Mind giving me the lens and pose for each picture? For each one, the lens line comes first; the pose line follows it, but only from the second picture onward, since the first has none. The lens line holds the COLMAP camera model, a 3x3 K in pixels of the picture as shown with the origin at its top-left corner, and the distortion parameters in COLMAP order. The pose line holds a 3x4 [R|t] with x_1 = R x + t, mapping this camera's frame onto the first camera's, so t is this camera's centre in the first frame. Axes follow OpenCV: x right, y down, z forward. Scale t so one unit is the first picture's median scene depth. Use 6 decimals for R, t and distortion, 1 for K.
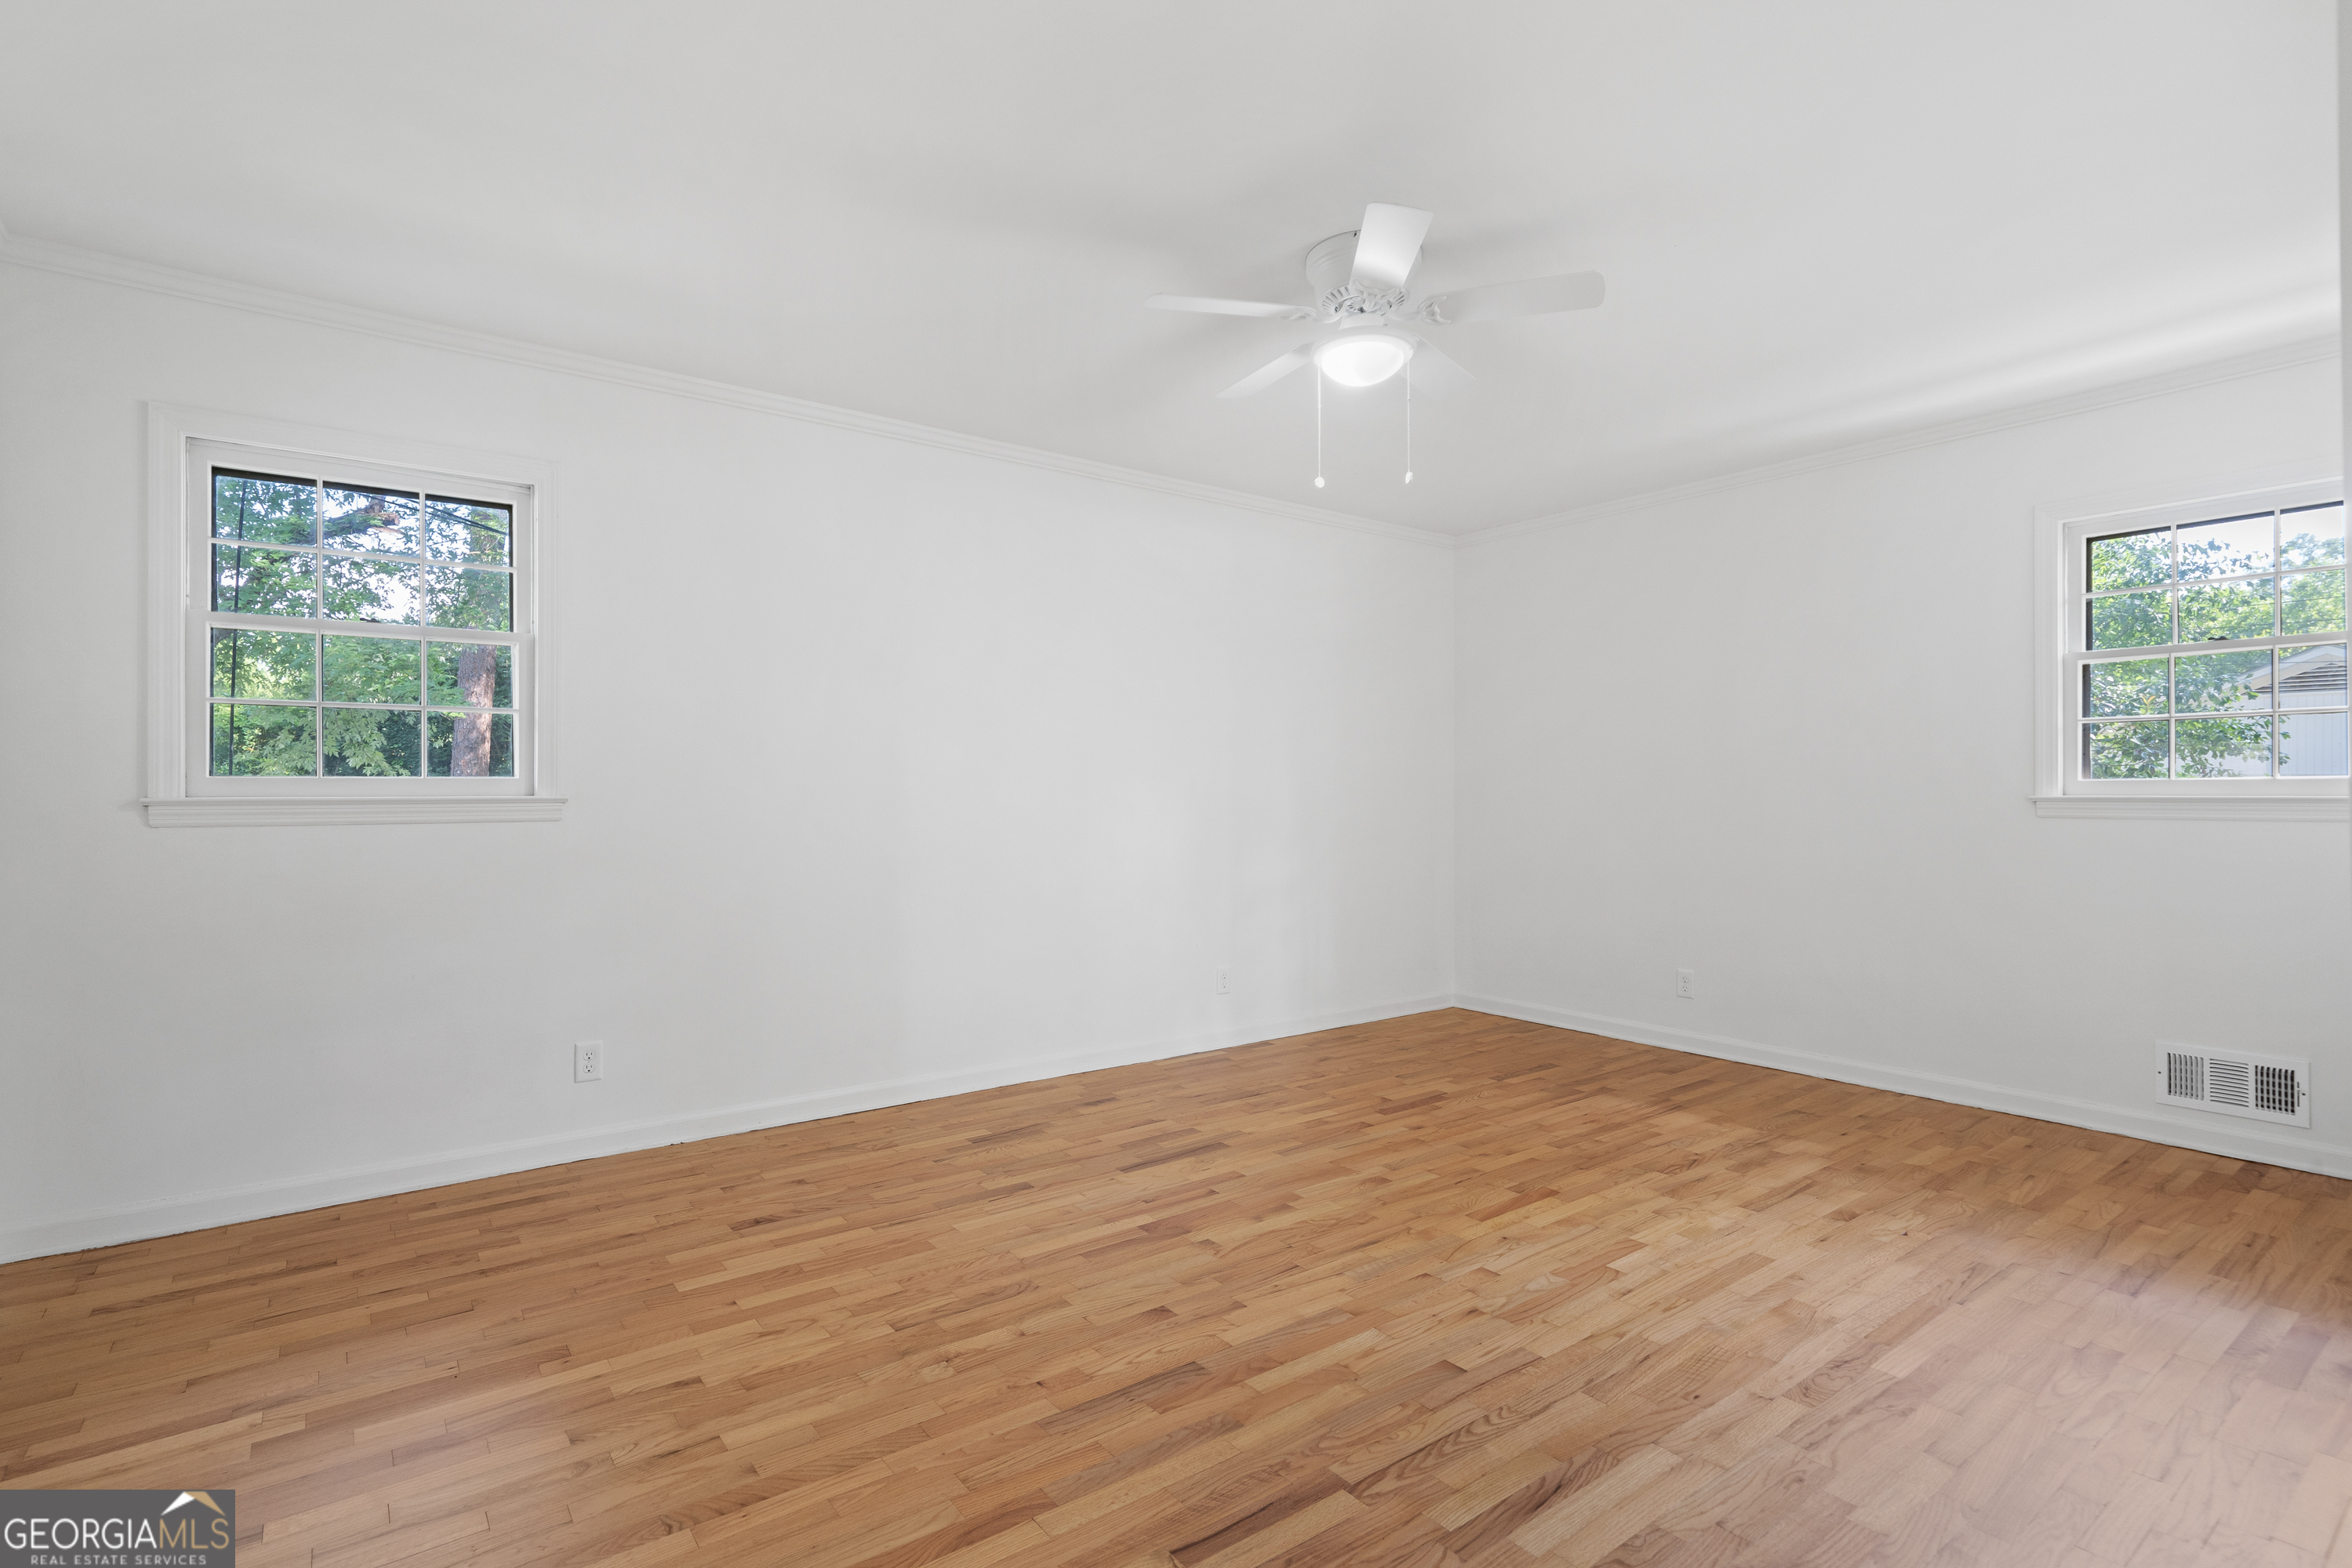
lens RADIAL K [[1111.3, 0, 1170.0], [0, 1111.3, 802.5], [0, 0, 1]] dist [0.010811, -0.000242]
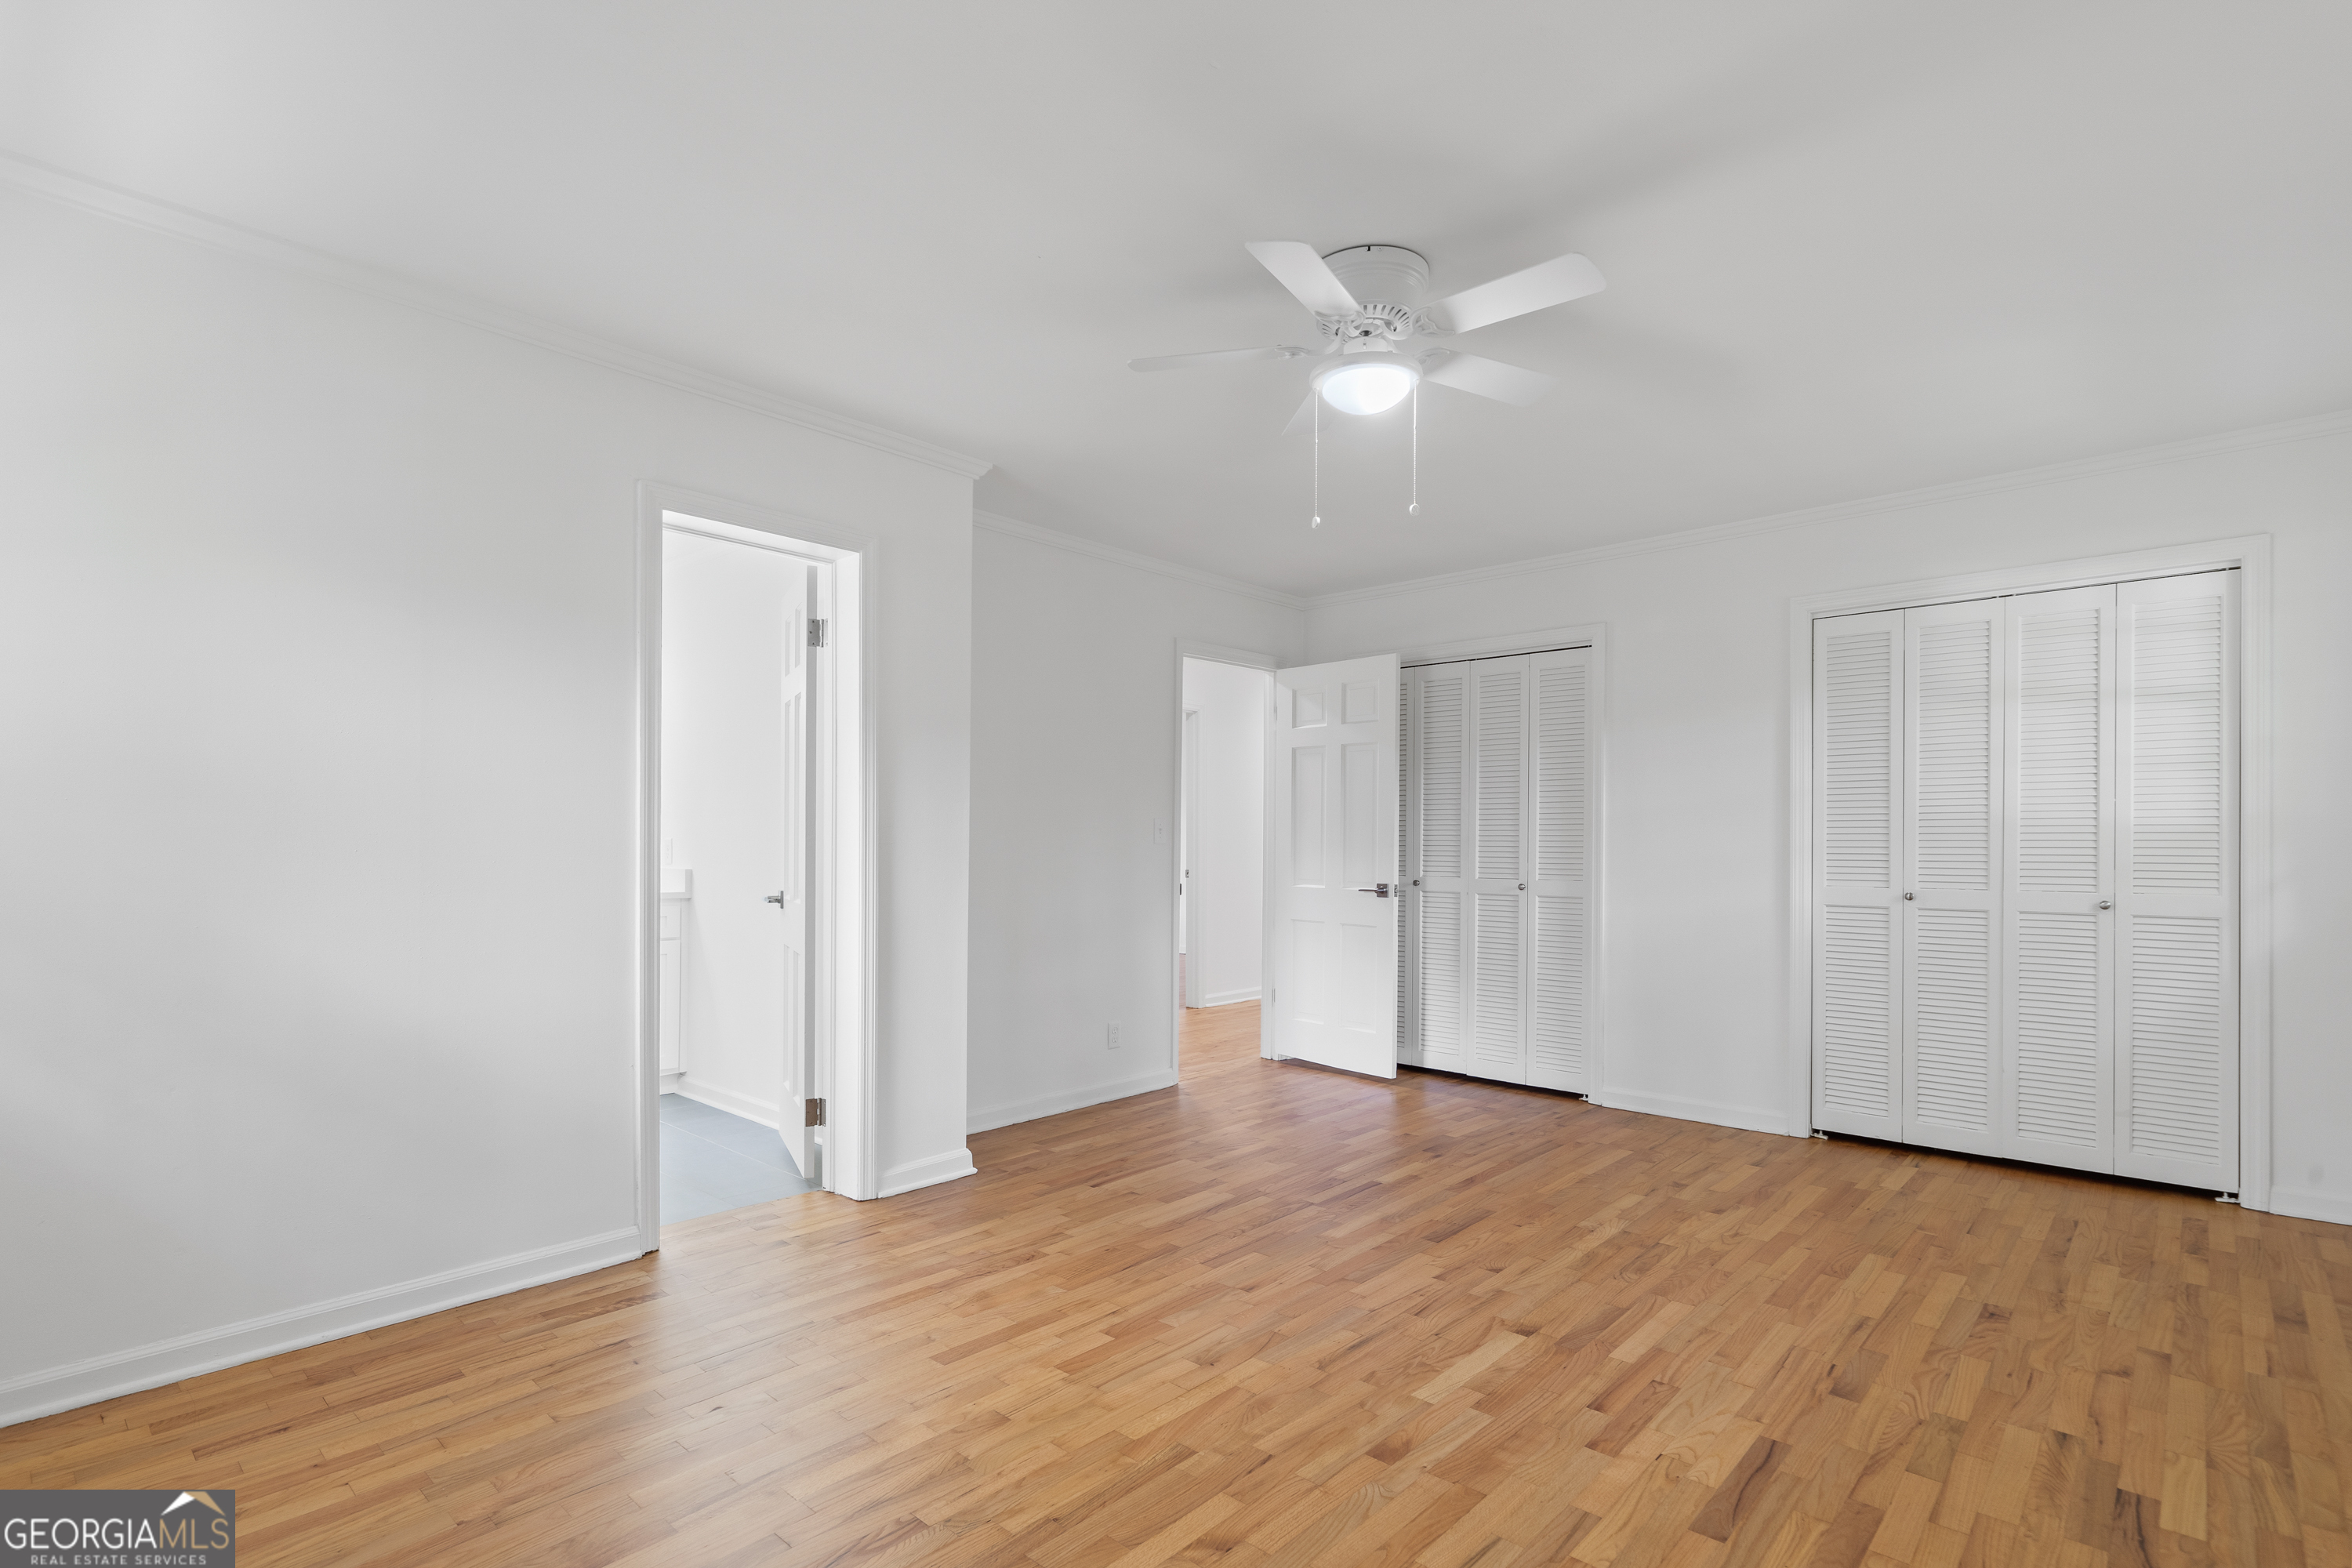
lens RADIAL K [[1111.3, 0, 1170.0], [0, 1111.3, 802.5], [0, 0, 1]] dist [0.010811, -0.000242]
pose [[-0.983060, -0.010448, -0.182984, 0.534665], [-0.005172, 0.999558, -0.029289, -0.021317], [0.183209, -0.027847, -0.982679, 2.002147]]
